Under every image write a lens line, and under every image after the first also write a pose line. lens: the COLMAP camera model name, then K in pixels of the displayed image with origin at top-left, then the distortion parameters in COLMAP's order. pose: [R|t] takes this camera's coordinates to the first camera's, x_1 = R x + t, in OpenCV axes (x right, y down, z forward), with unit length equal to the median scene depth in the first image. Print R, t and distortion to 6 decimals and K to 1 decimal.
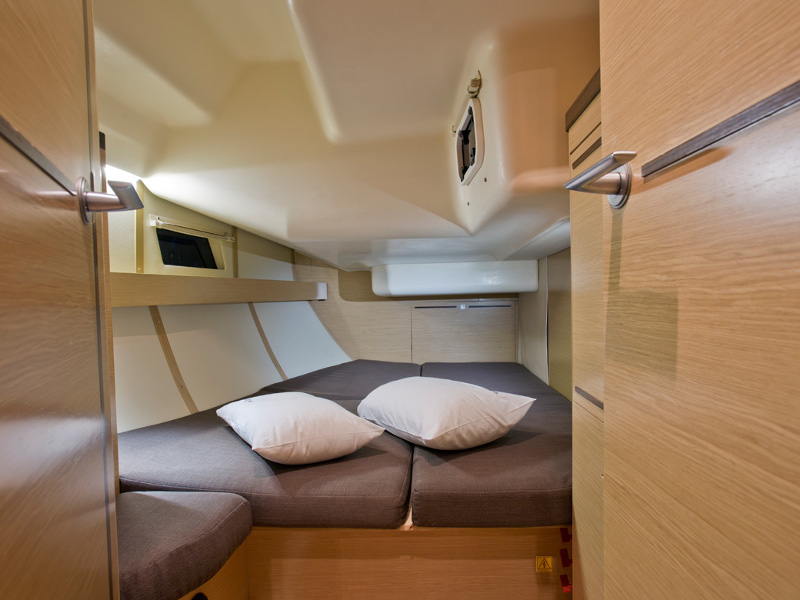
lens RADIAL K [[427.2, 0, 399.3], [0, 427.2, 301.8], [0, 0, 1]] dist [-0.001585, -0.000021]
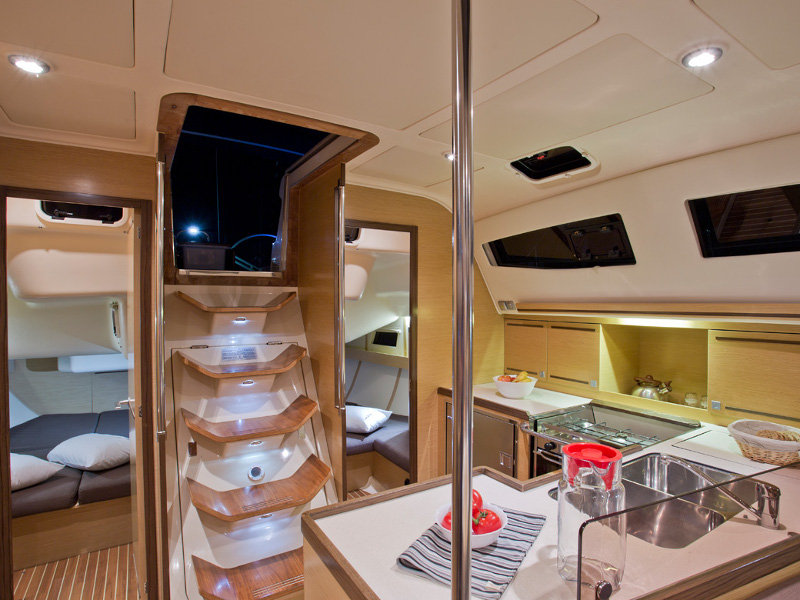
lens RADIAL K [[426.6, 0, 401.6], [0, 426.6, 298.4], [0, 0, 1]] dist [-0.035764, 0.000063]
pose [[0.806737, 0.038276, 0.589670, 0.067867], [-0.024706, 0.999212, -0.031058, -0.497499], [-0.590394, 0.010487, 0.807047, -1.620822]]
